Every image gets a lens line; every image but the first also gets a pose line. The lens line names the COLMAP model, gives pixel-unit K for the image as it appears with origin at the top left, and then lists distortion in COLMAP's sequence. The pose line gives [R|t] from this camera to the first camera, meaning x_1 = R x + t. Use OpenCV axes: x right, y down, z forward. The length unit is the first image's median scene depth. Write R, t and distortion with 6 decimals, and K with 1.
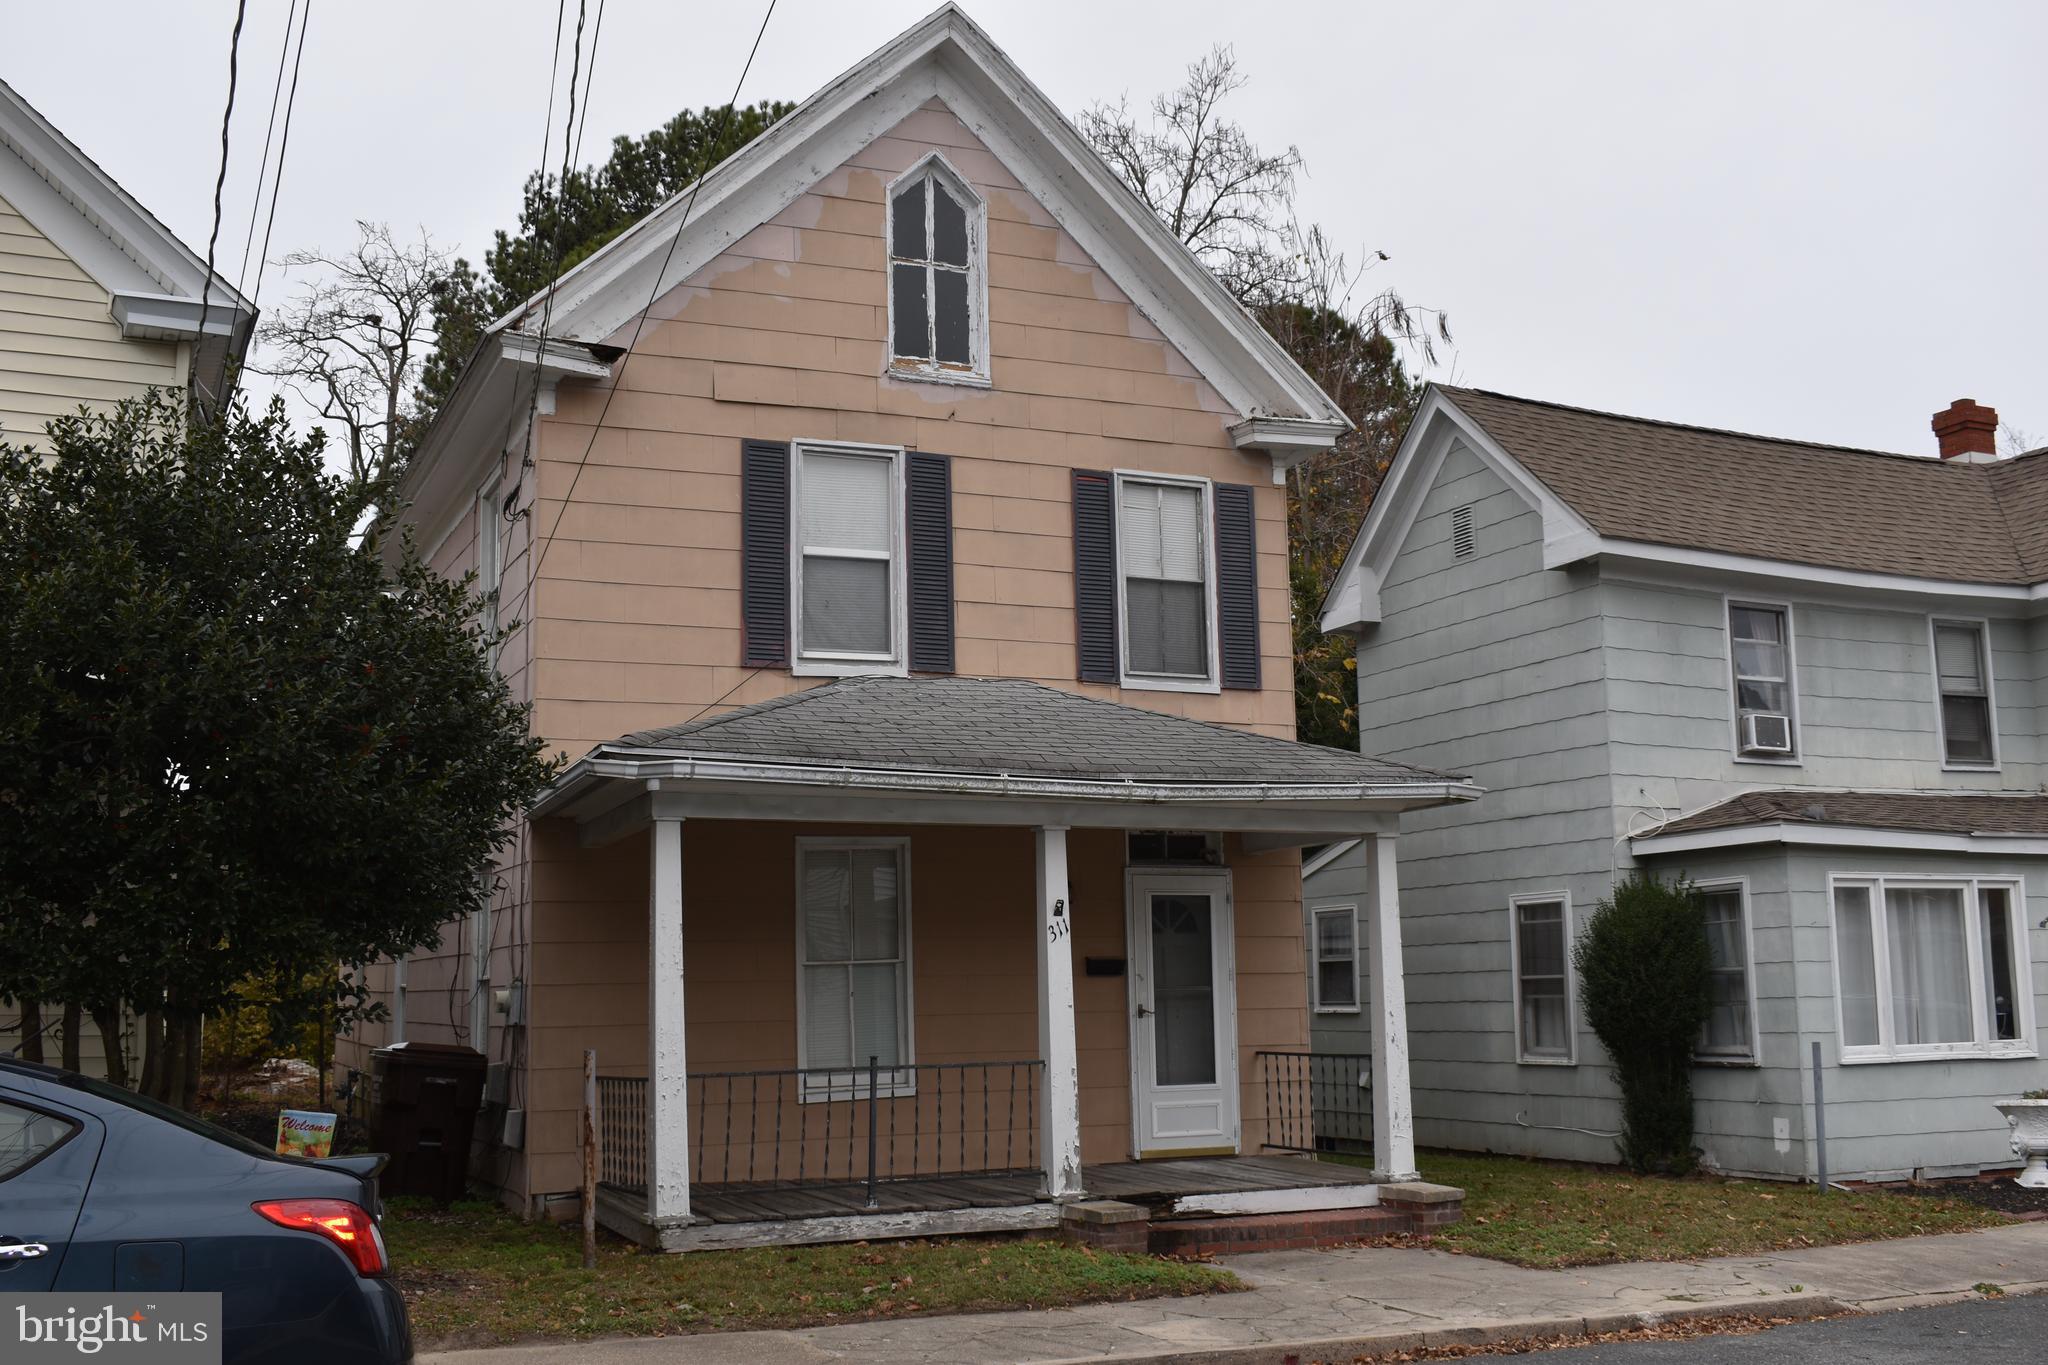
lens RADIAL K [[2068.5, 0, 1024.3], [0, 2068.5, 685.1], [0, 0, 1]] dist [-0.062884, 0.000000]
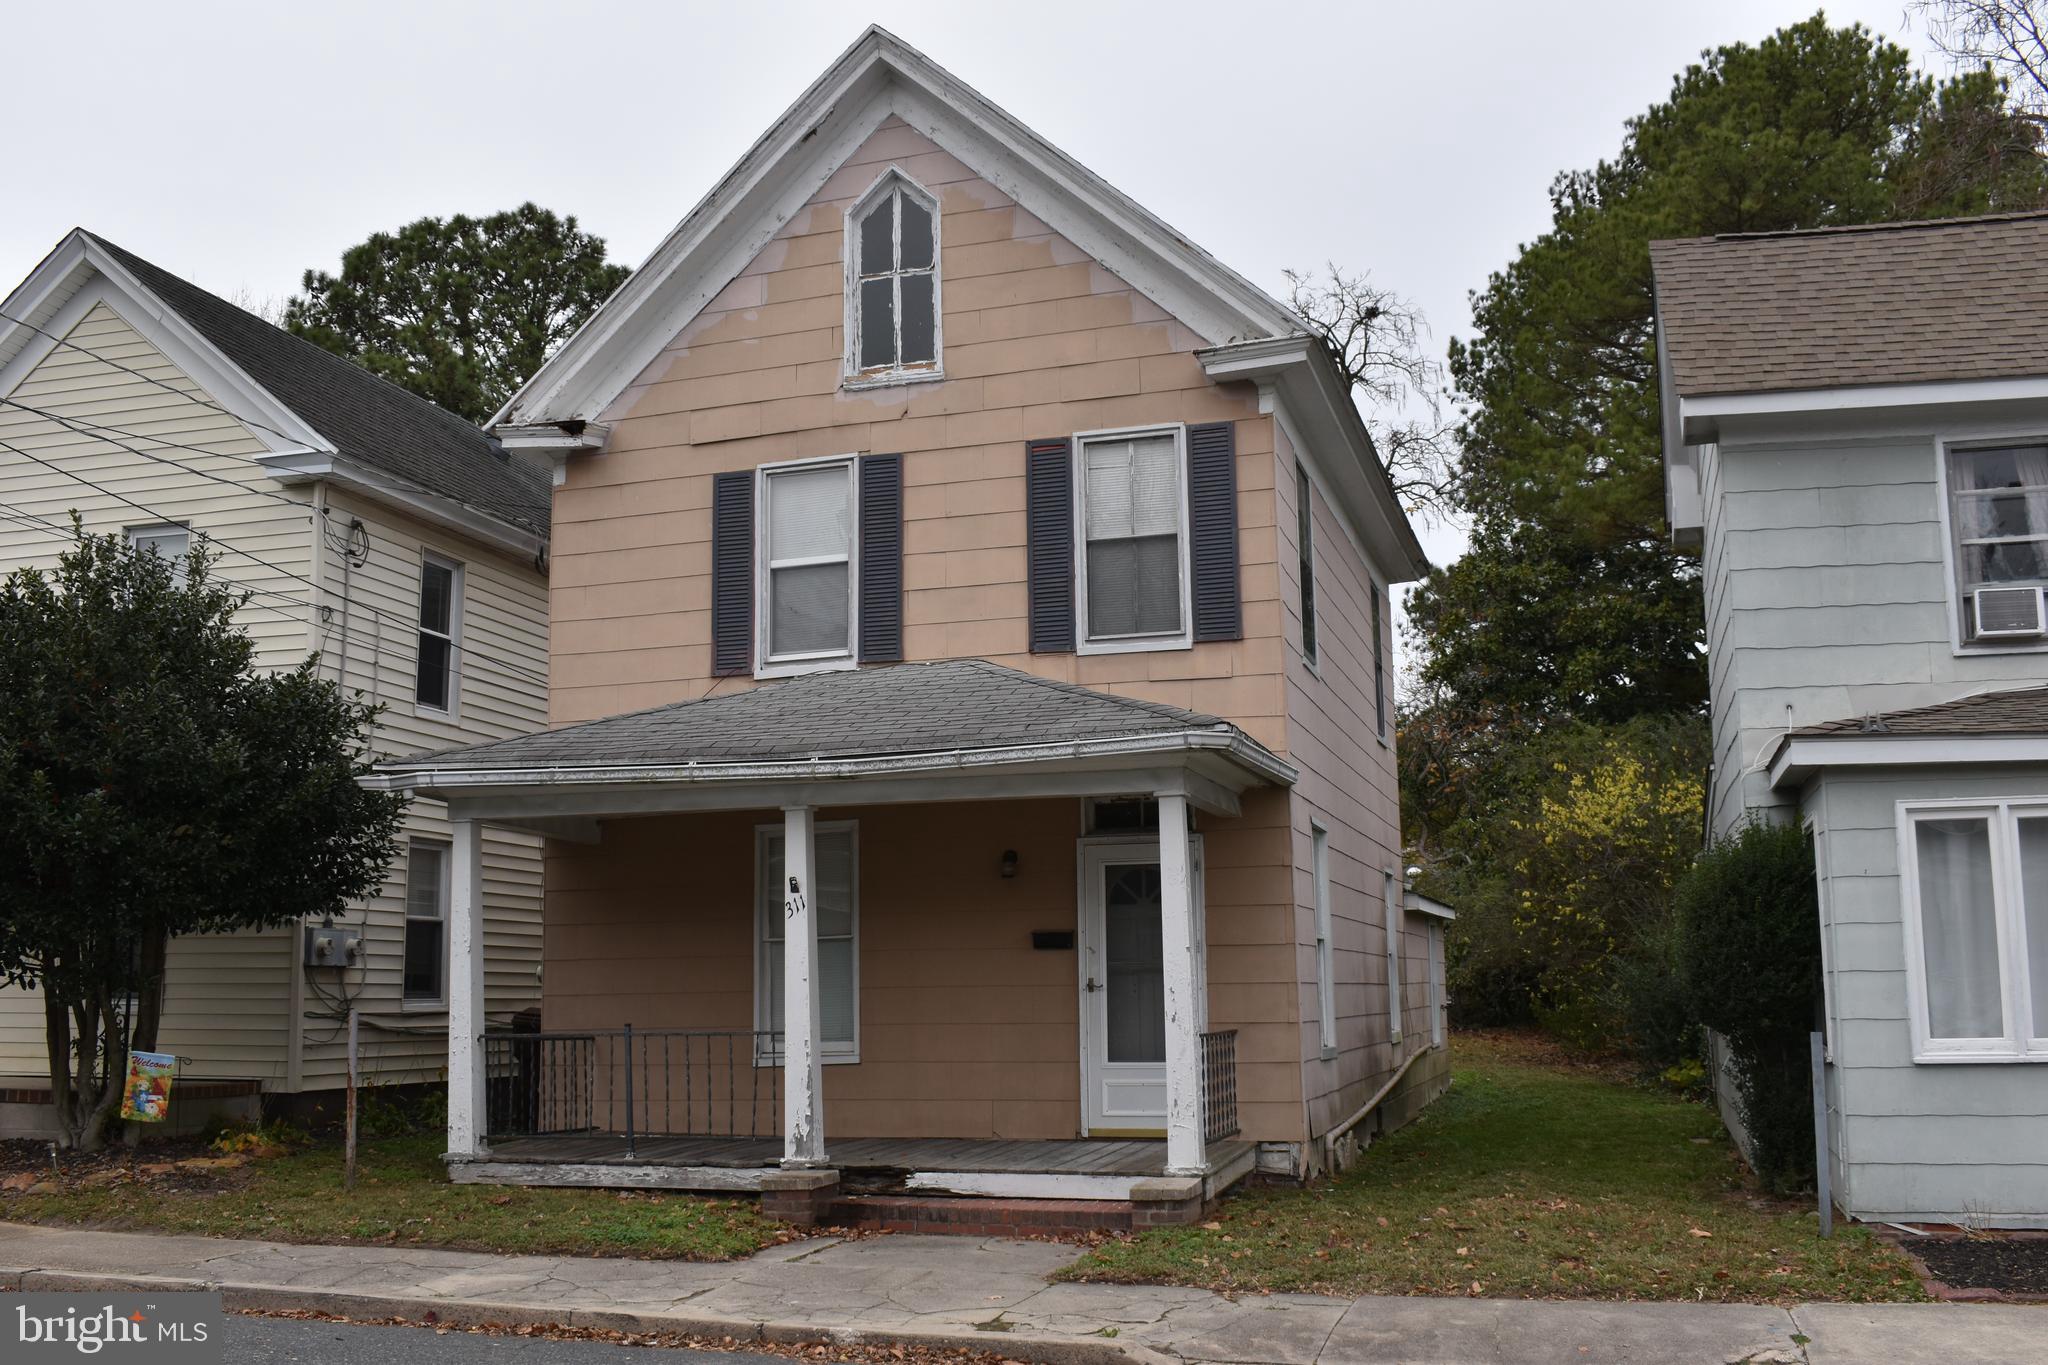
lens RADIAL K [[1939.7, 0, 1021.2], [0, 1939.7, 684.9], [0, 0, 1]] dist [-0.070369, 0.000000]
pose [[0.752605, -0.094794, -0.651613, 0.647858], [0.098671, 0.994645, -0.030733, 0.042623], [0.651038, -0.041166, 0.757928, 0.296636]]
